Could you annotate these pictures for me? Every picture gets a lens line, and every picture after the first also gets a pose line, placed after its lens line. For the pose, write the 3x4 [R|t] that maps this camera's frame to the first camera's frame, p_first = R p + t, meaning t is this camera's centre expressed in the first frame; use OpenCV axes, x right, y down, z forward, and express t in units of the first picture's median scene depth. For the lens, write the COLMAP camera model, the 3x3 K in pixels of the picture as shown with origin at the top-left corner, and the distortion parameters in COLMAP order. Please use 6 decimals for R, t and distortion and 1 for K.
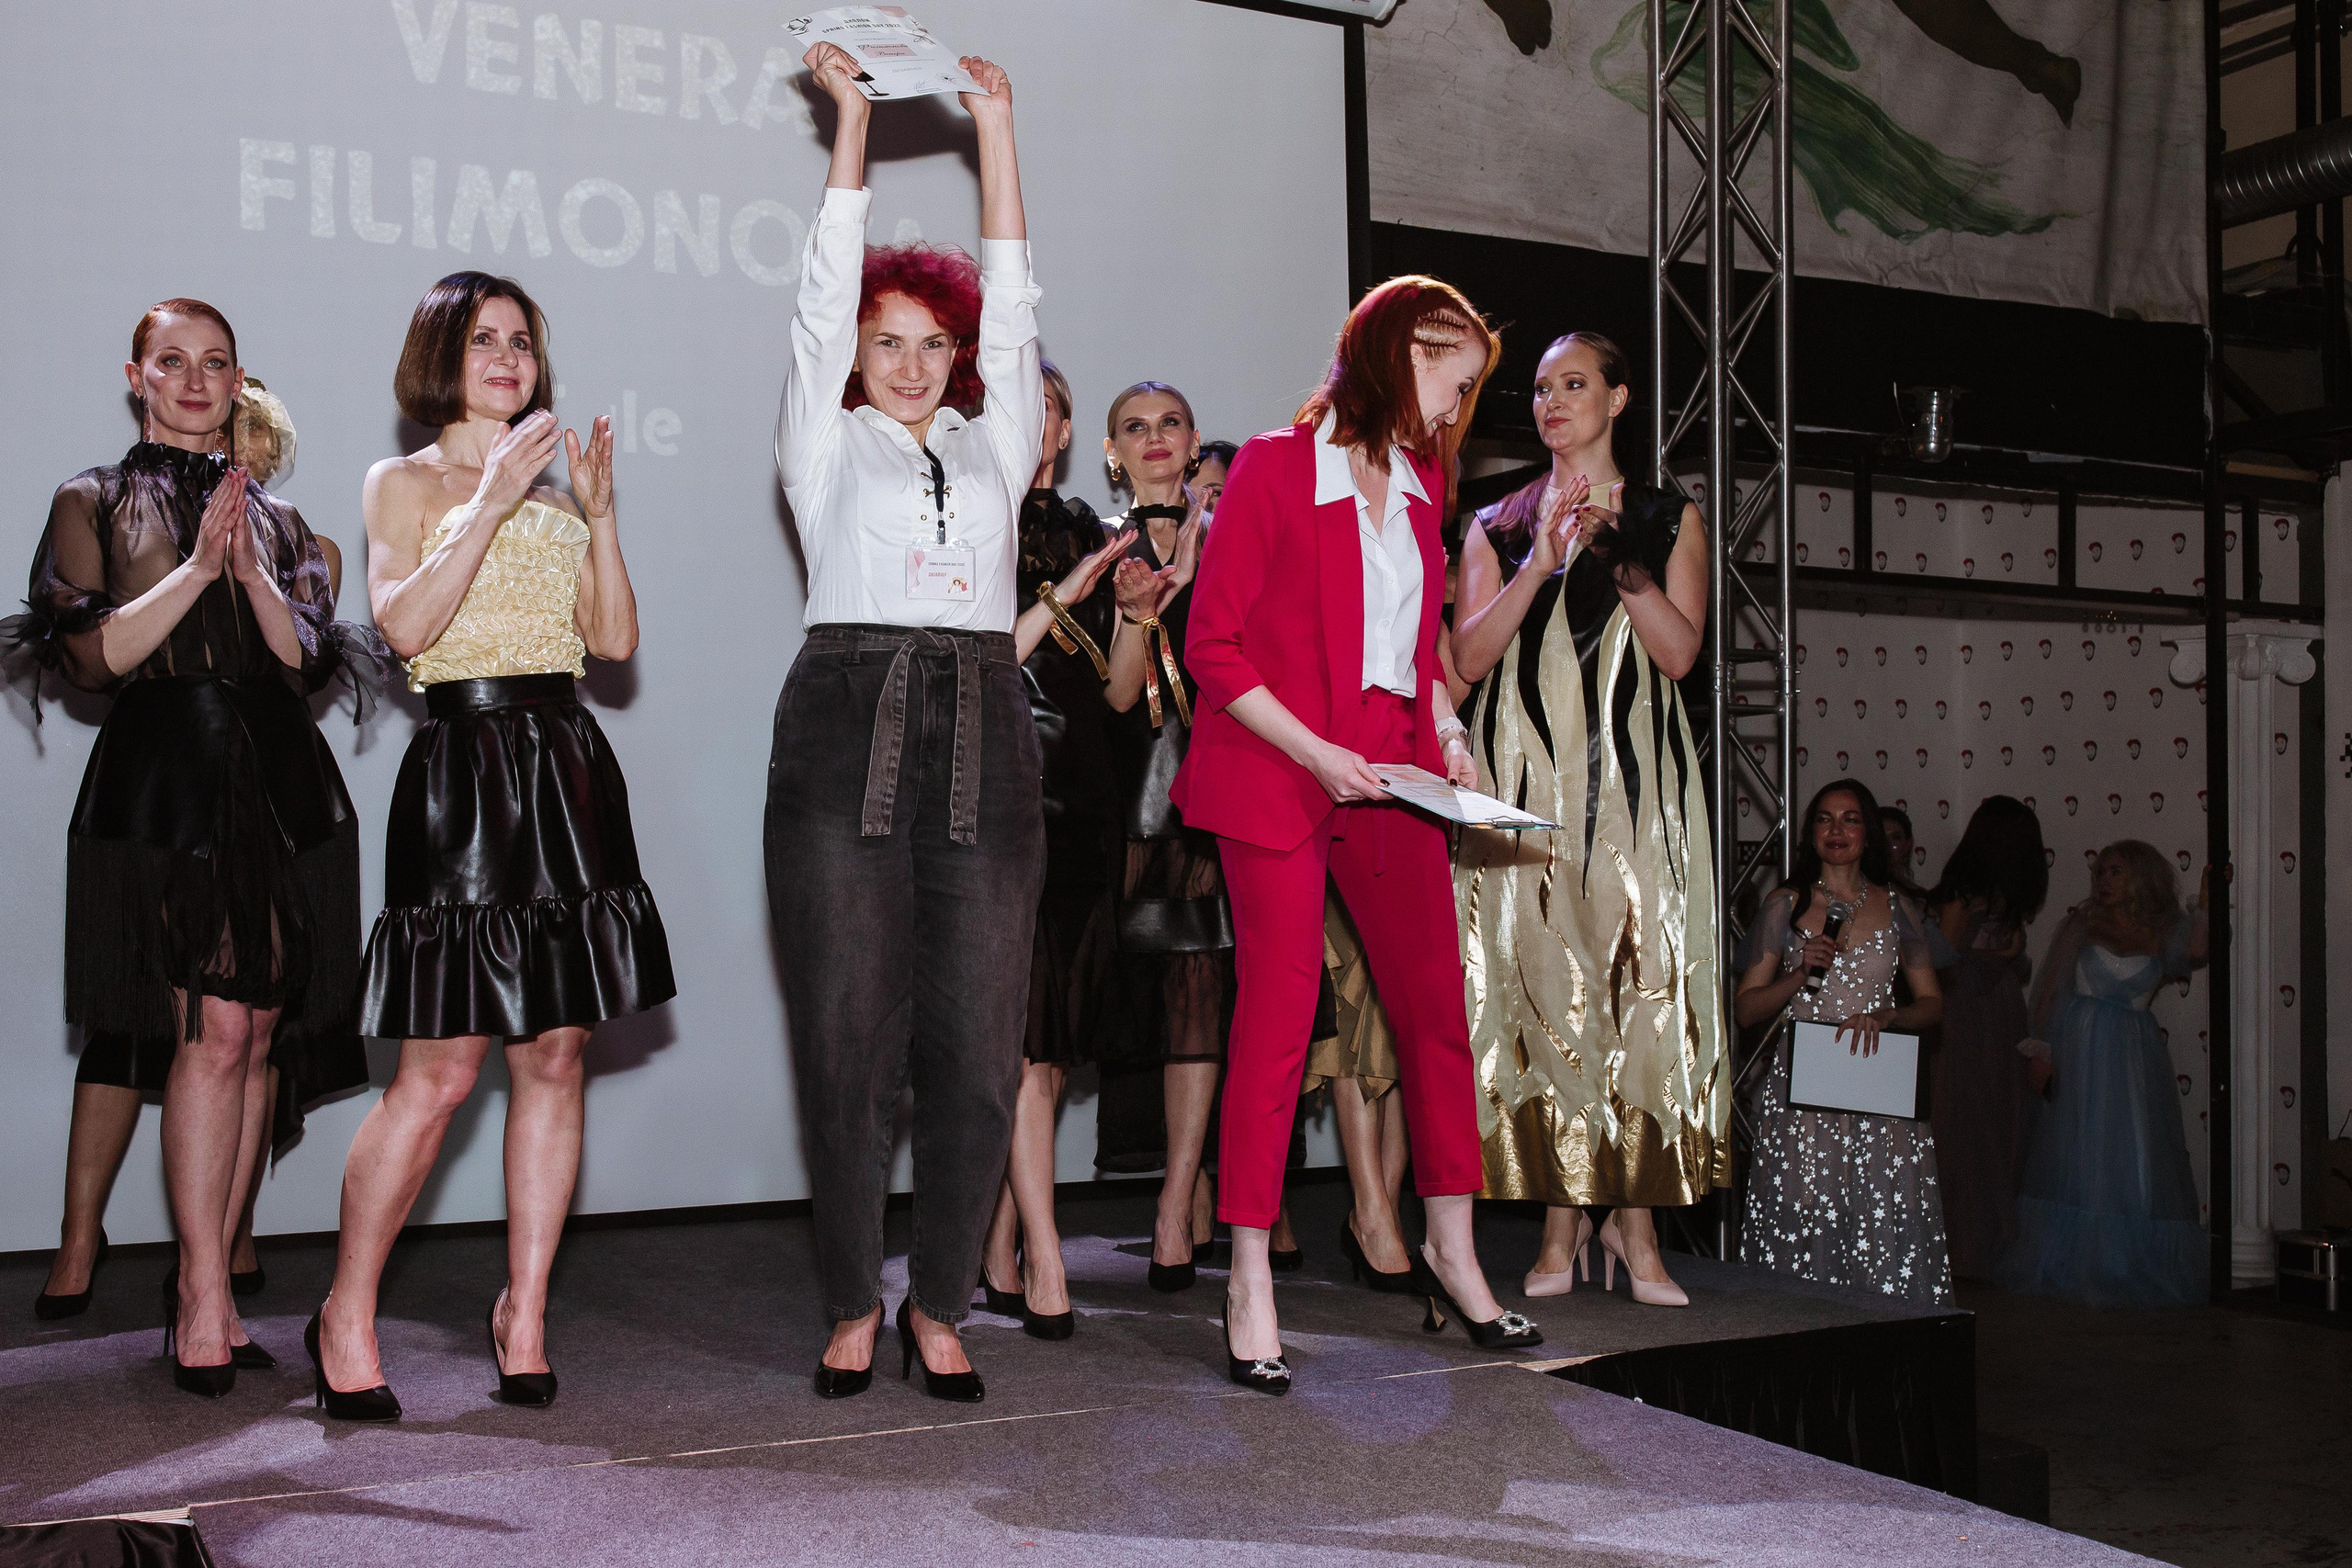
lens RADIAL K [[2402.1, 0, 1090.4], [0, 2402.1, 836.9], [0, 0, 1]] dist [-0.004218, -0.022137]
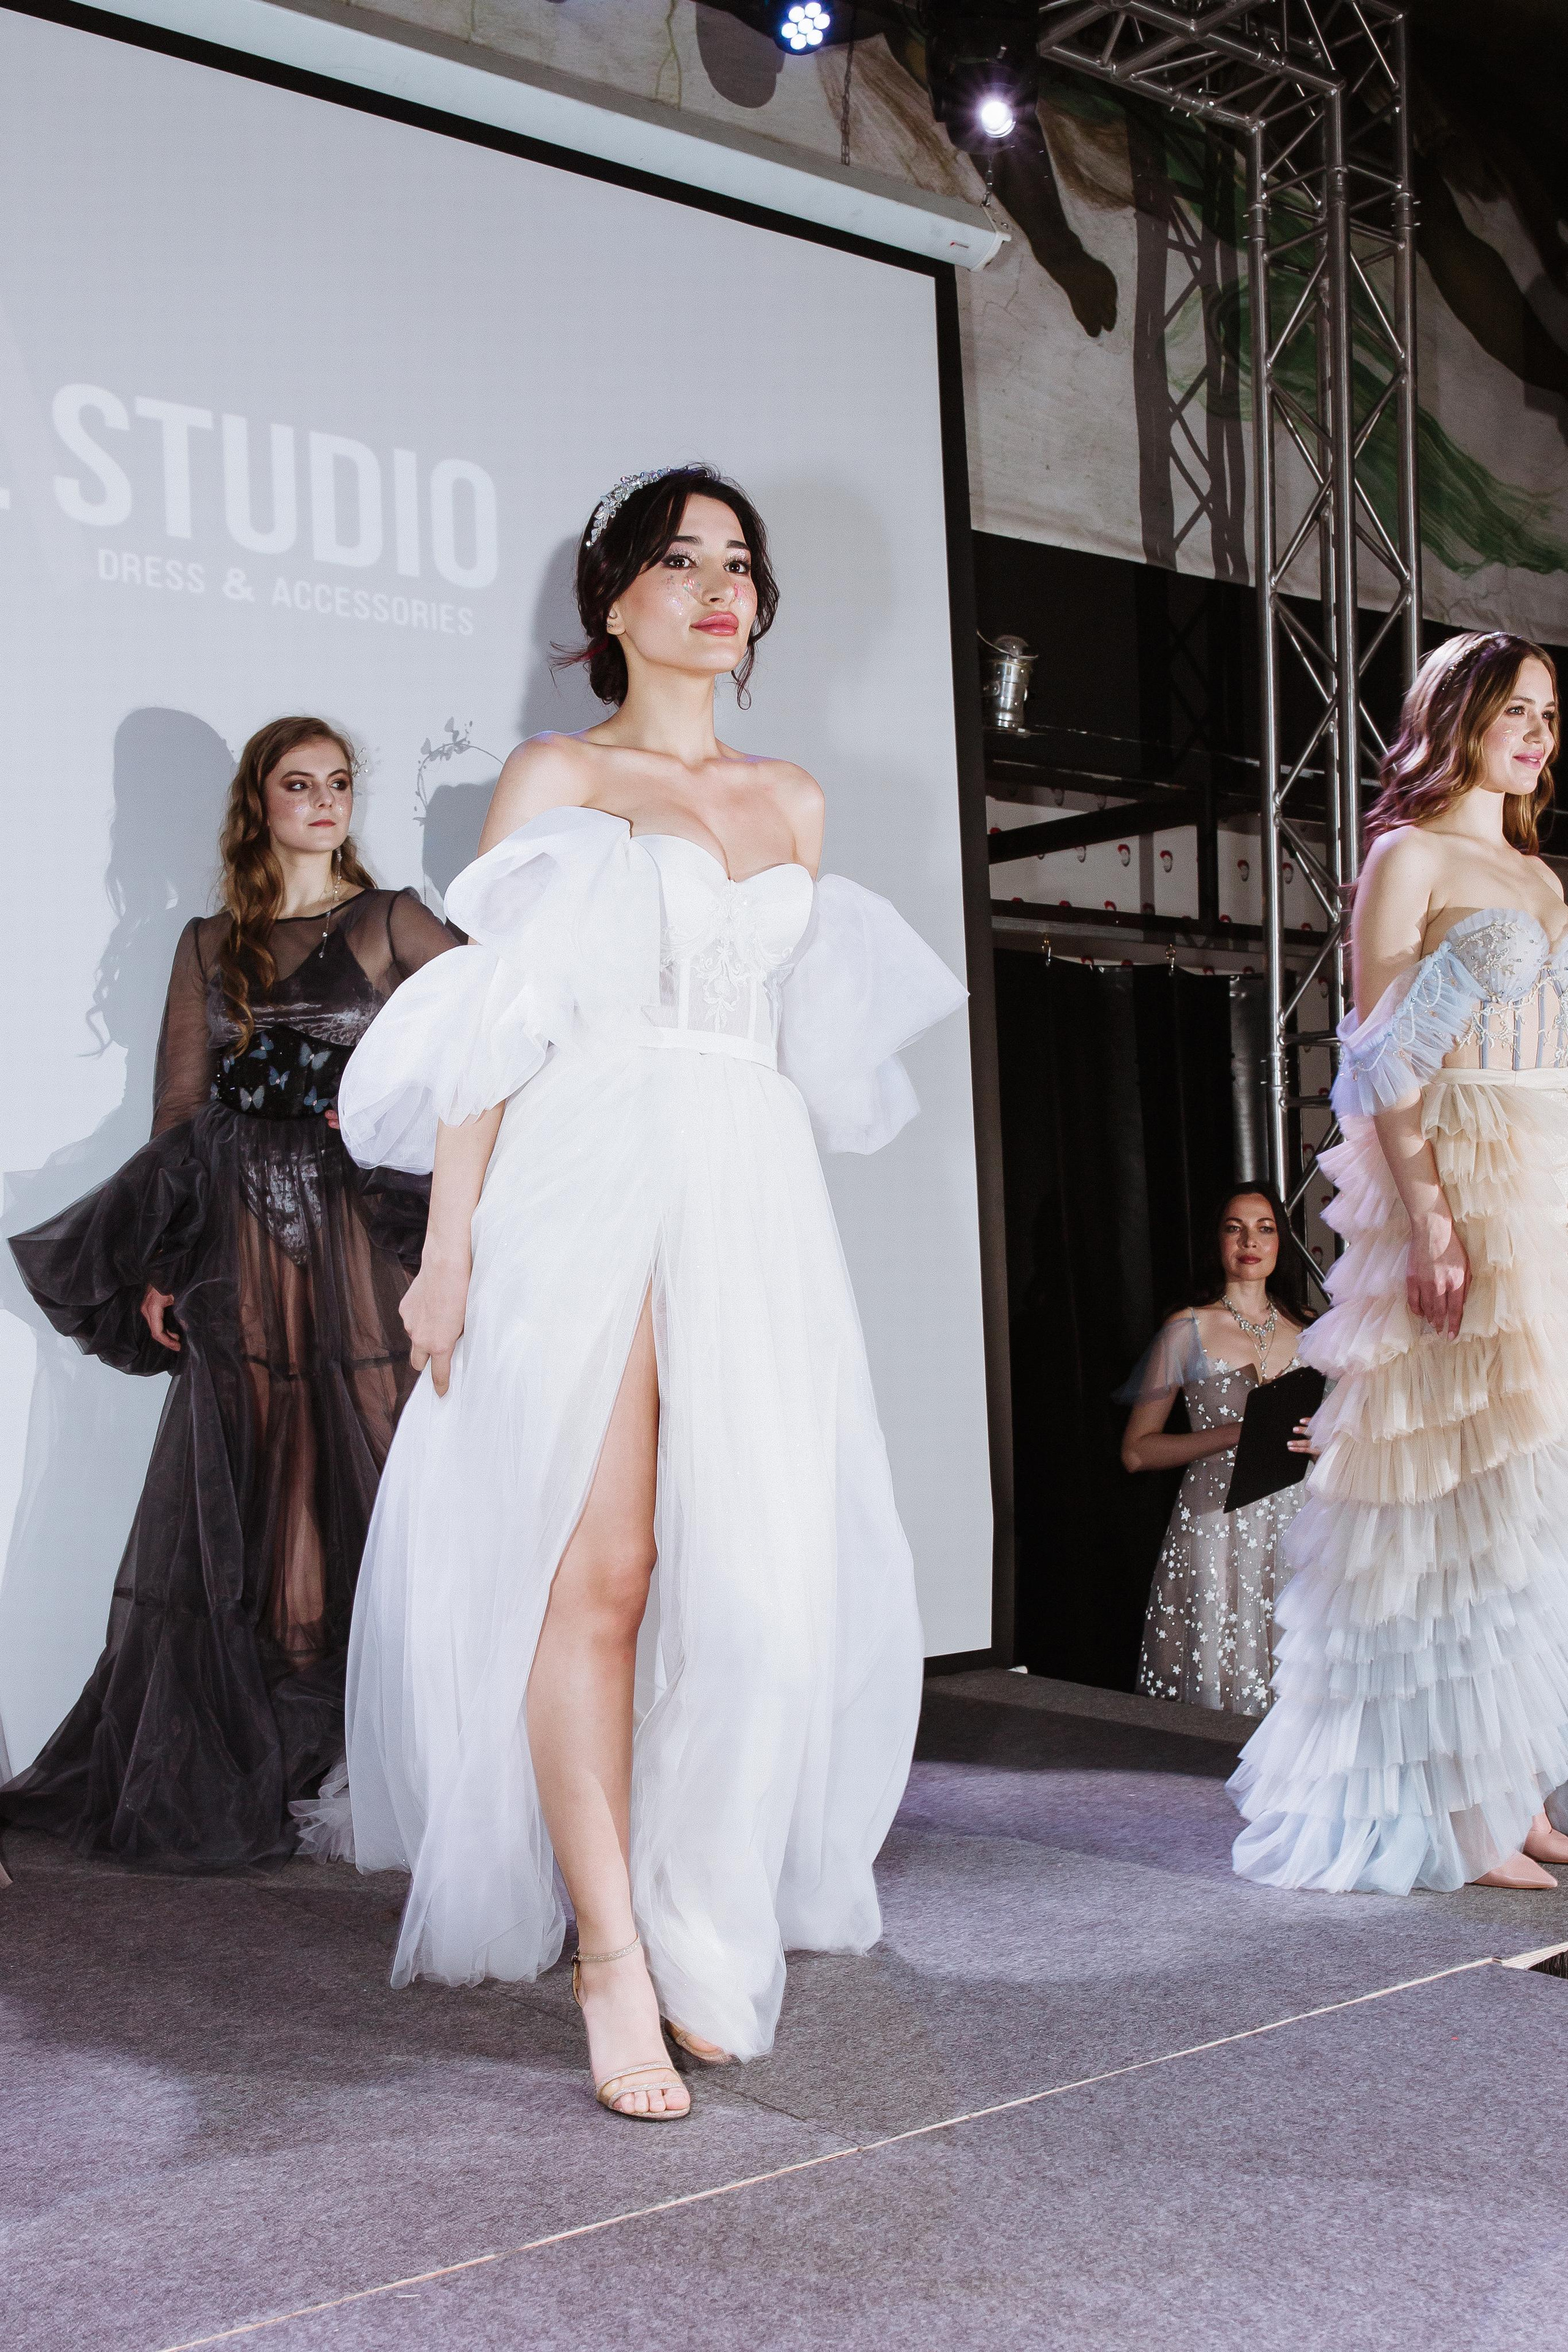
lens RADIAL K [[2470.0, 0, 732.4], [0, 2470.0, 1270.1], [0, 0, 1]] dist [-0.003700, -0.009571]
pose [[0.984462, -0.019706, 0.174489, -0.093359], [0.017220, 0.999728, 0.015752, -0.007597], [-0.174752, -0.012503, 0.984533, 0.132669]]
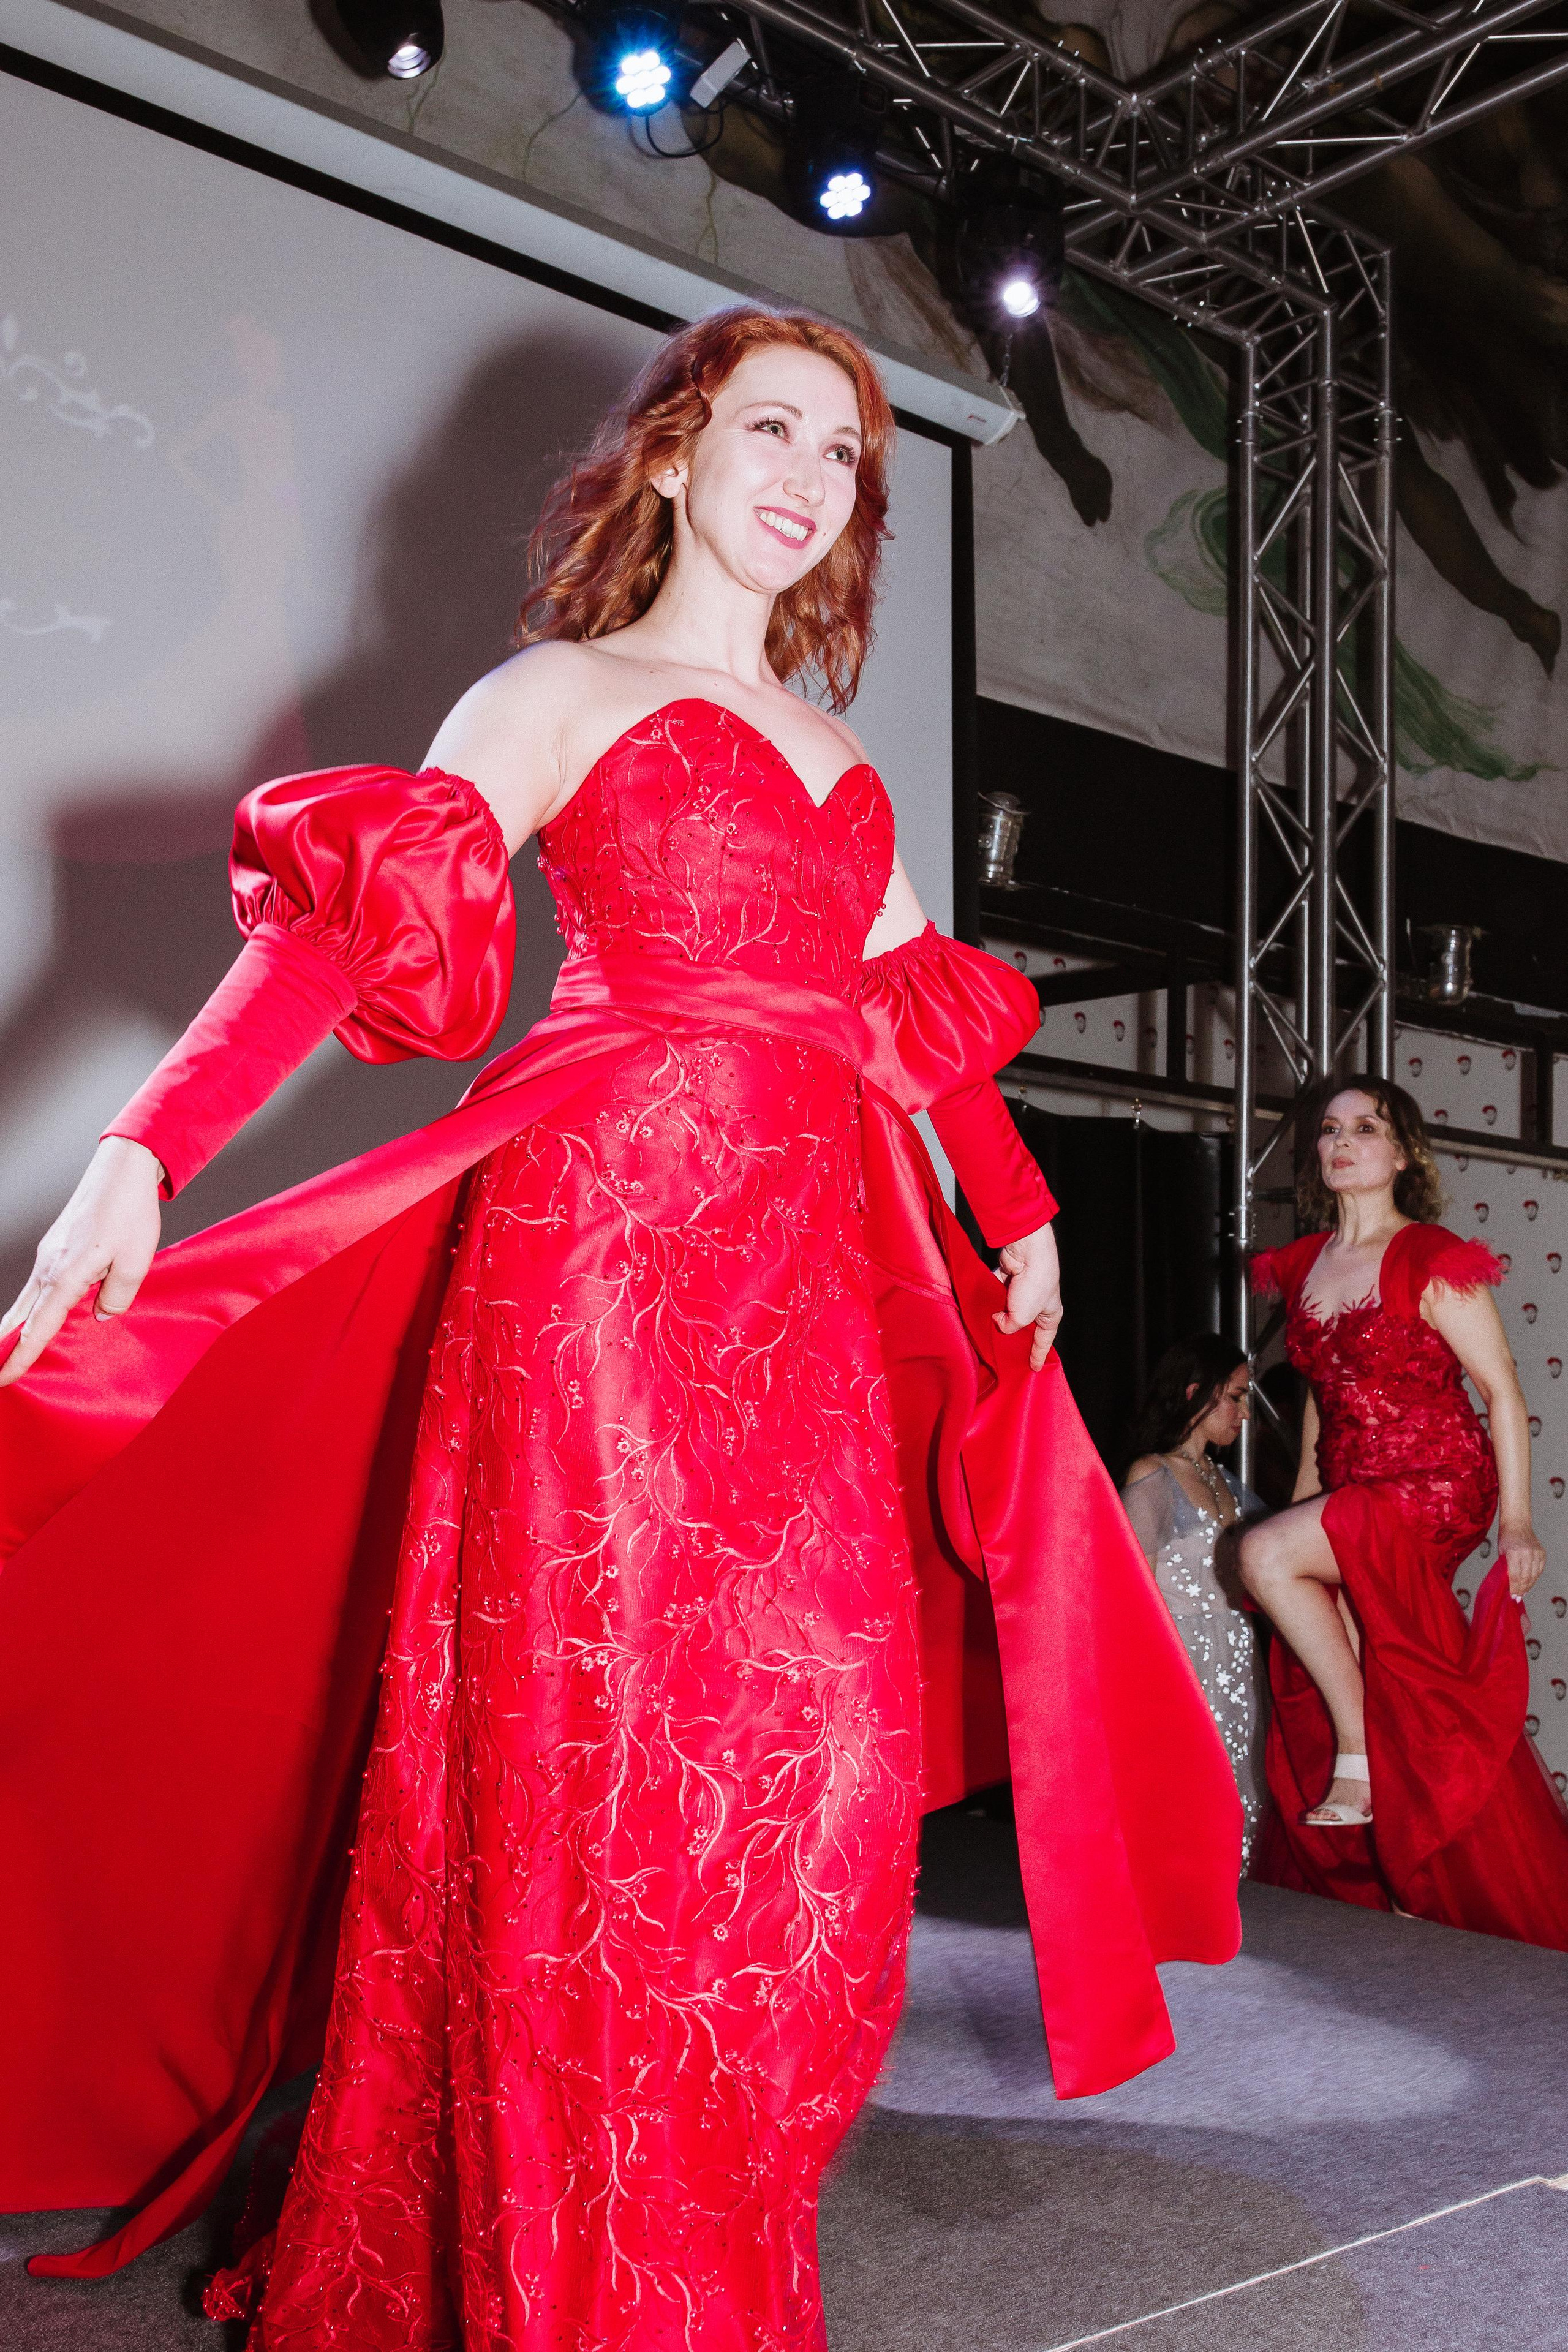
lens RADIAL K [[2254.2, 0, 788.4], [0, 2254.2, 1184.0], [0, 0, 1]] dist [-0.009179, -0.005478]
pose [[0.973344, 0.051161, 0.223573, -0.094192], [-0.033382, 0.996024, -0.082590, -0.003192], [-0.226910, 0.072925, 0.971182, 0.191413]]
